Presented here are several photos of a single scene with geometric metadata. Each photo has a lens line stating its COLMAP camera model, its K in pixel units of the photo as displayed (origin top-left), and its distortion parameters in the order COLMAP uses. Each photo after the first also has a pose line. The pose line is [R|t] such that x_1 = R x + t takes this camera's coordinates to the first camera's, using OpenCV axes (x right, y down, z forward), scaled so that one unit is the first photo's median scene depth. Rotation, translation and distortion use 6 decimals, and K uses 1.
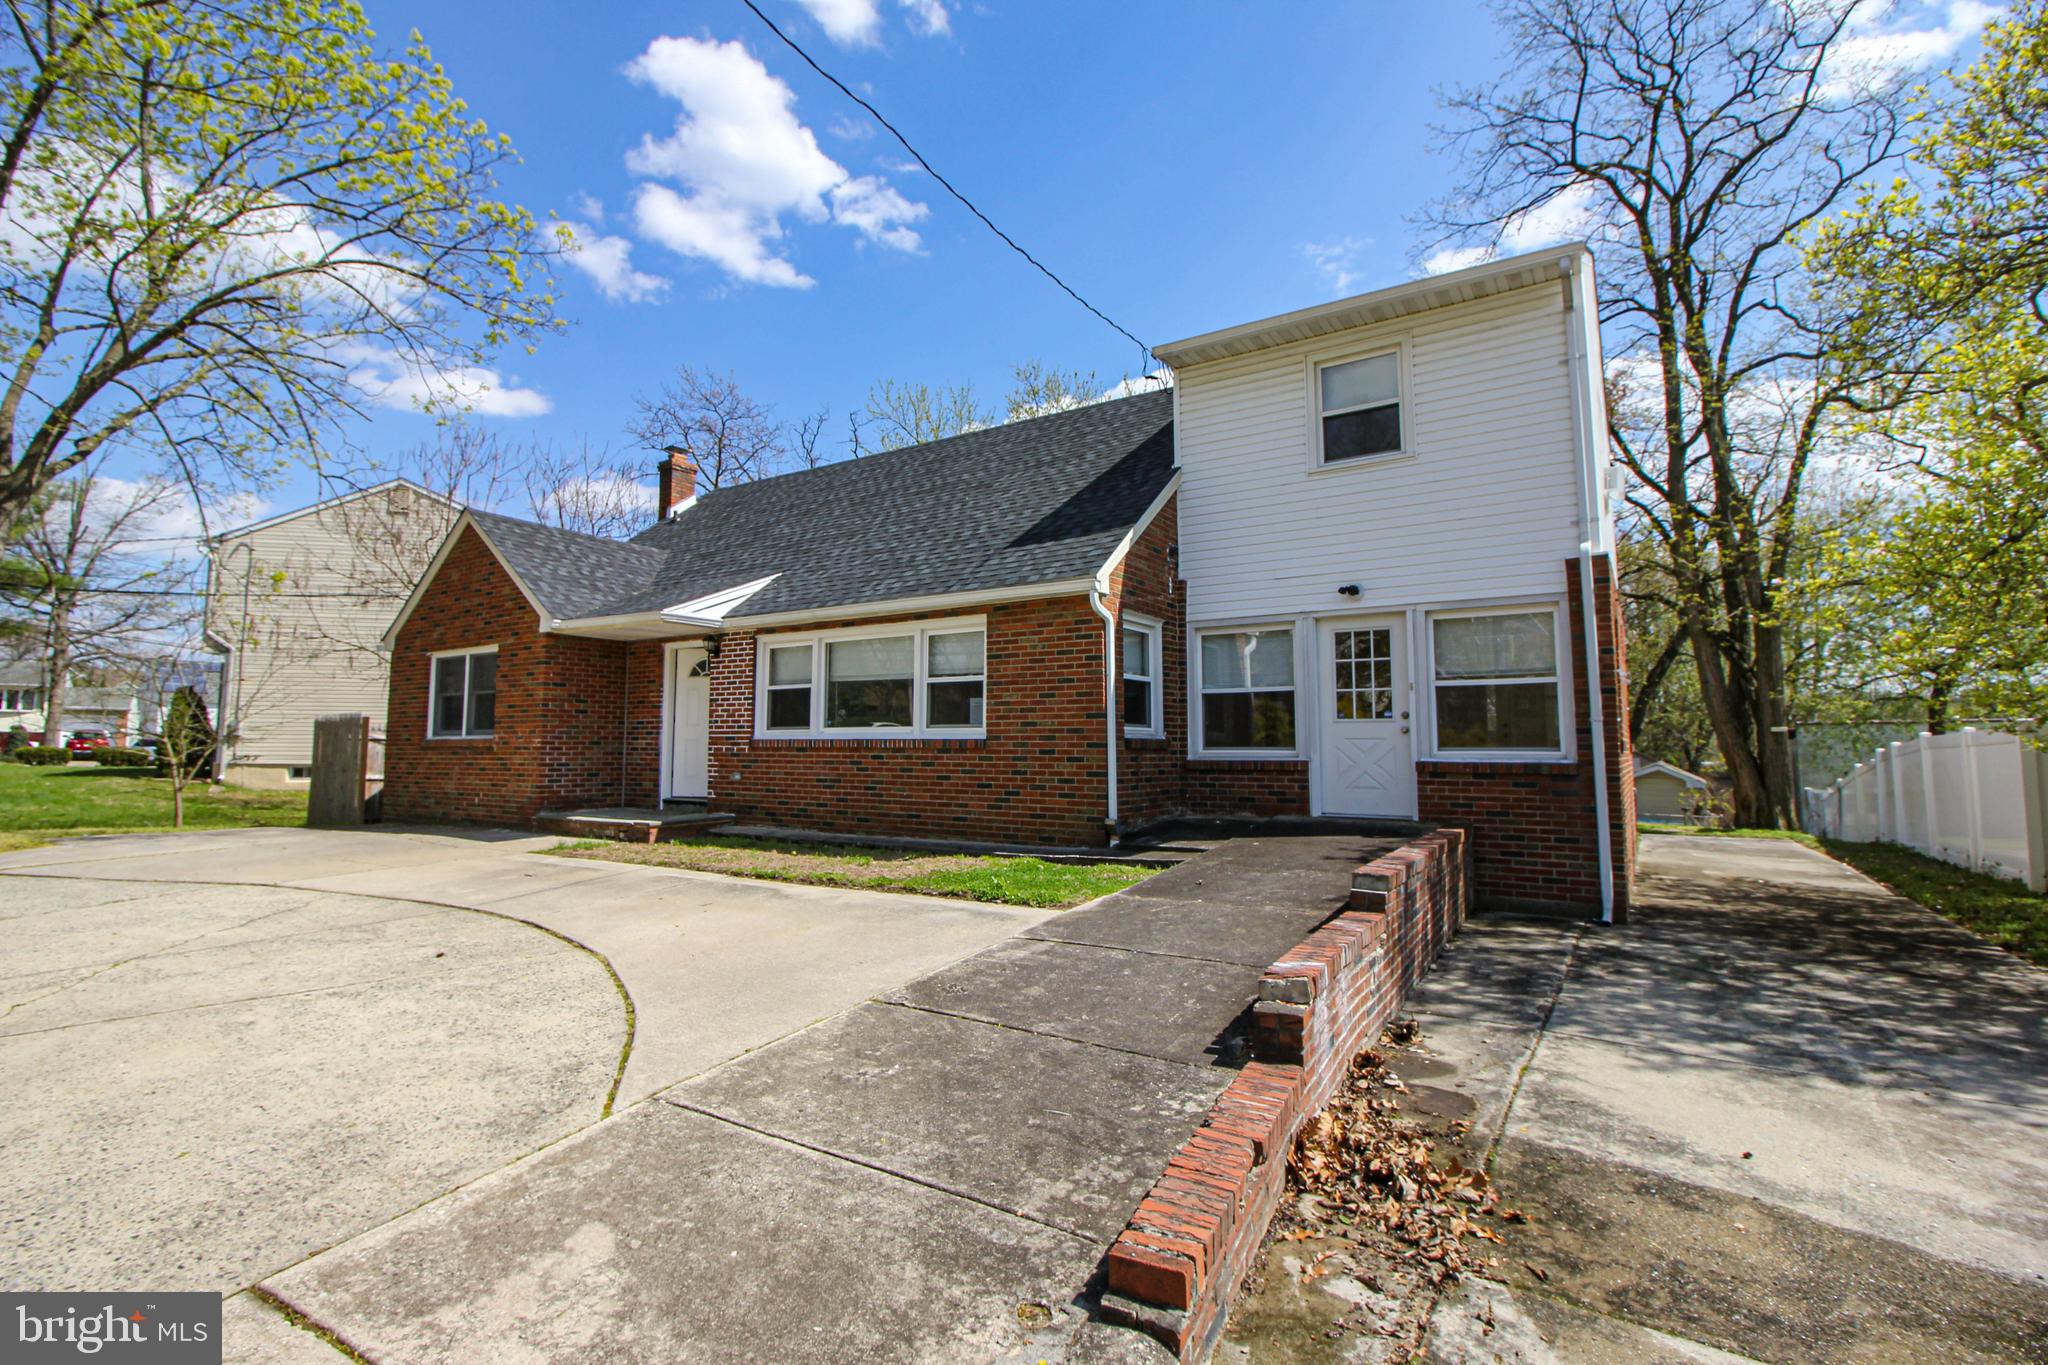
lens RADIAL K [[944.7, 0, 996.0], [0, 944.7, 666.1], [0, 0, 1]] dist [0.001540, -0.014778]
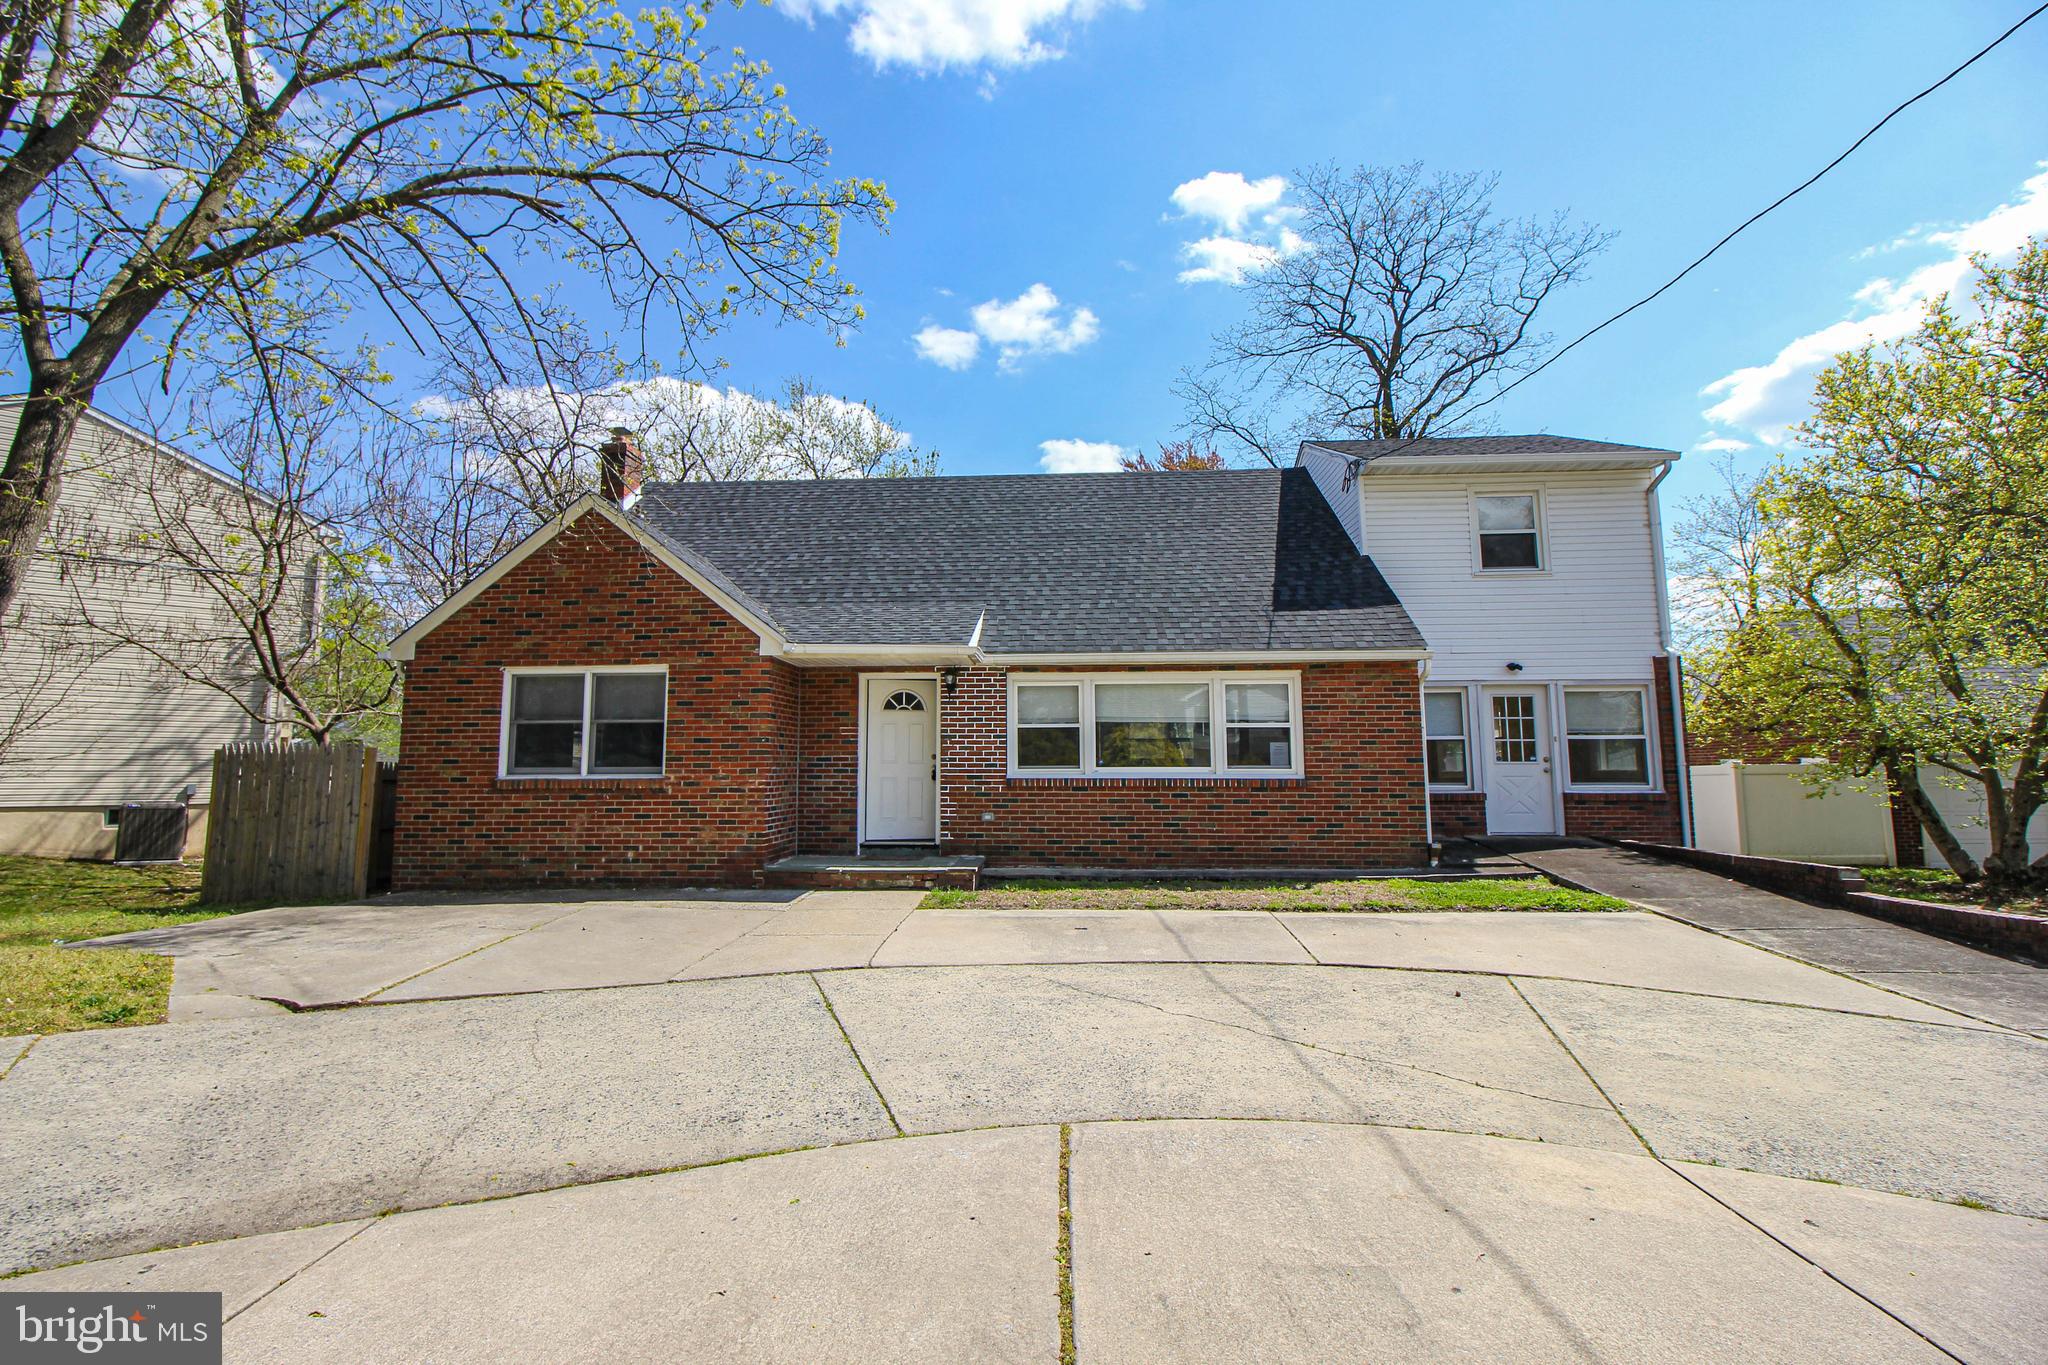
lens RADIAL K [[949.6, 0, 1000.9], [0, 949.6, 662.2], [0, 0, 1]] dist [0.000963, -0.013437]
pose [[0.868925, 0.051712, 0.492236, -0.816980], [-0.039518, 0.998600, -0.035150, -0.008660], [-0.493364, 0.011090, 0.869752, 0.154366]]
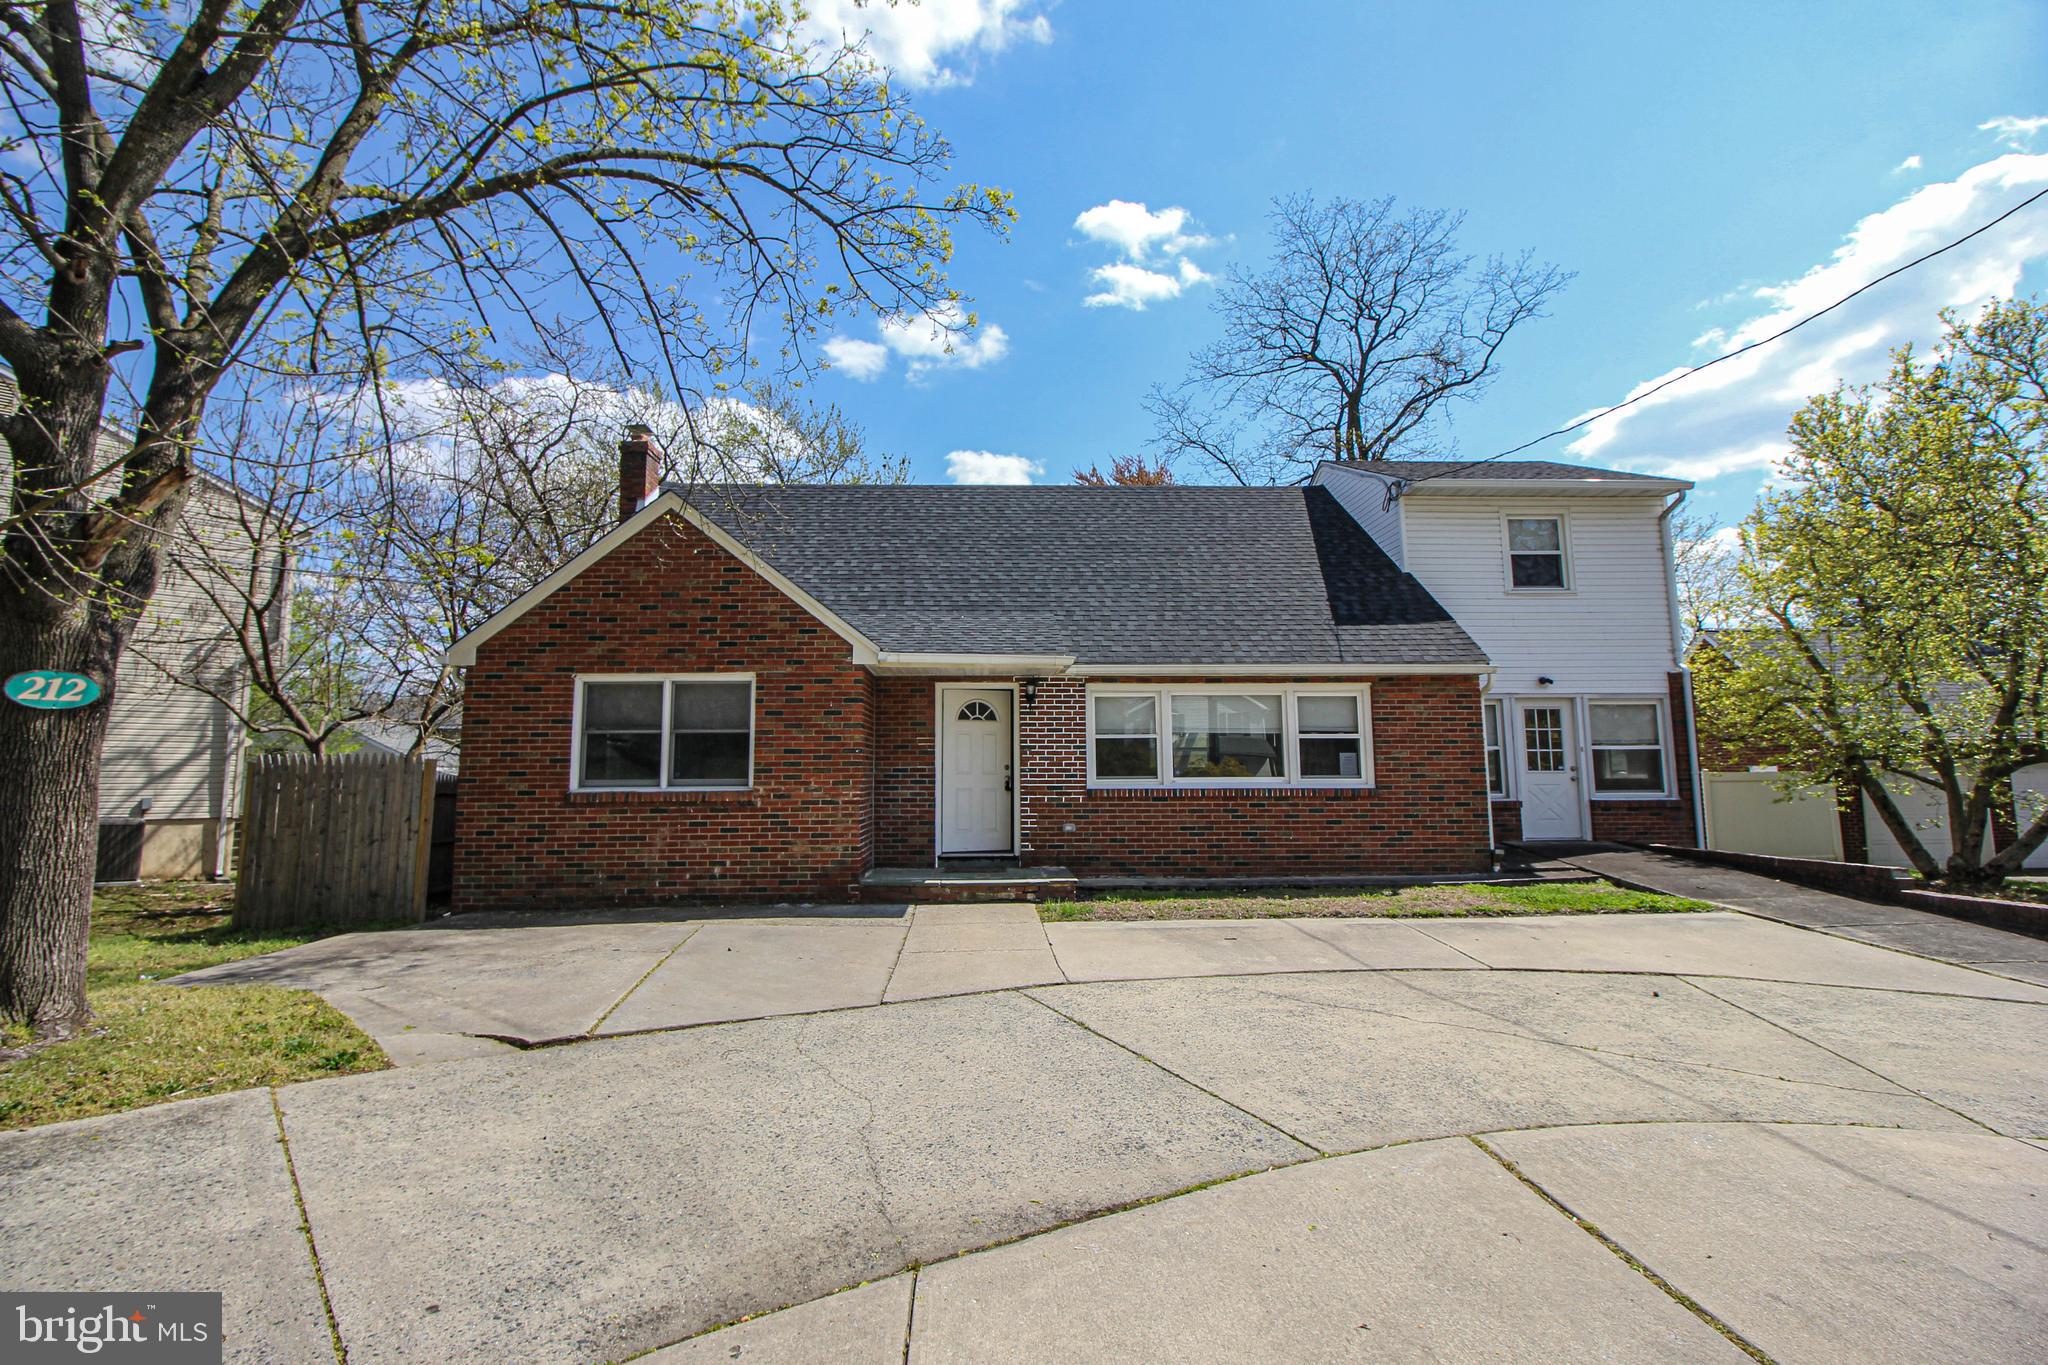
lens RADIAL K [[945.2, 0, 1002.3], [0, 945.2, 663.6], [0, 0, 1]] dist [0.001045, -0.014423]
pose [[0.815297, 0.062789, 0.575629, -0.978043], [-0.044084, 0.997949, -0.046417, -0.003285], [-0.577363, 0.012468, 0.816393, 0.265845]]
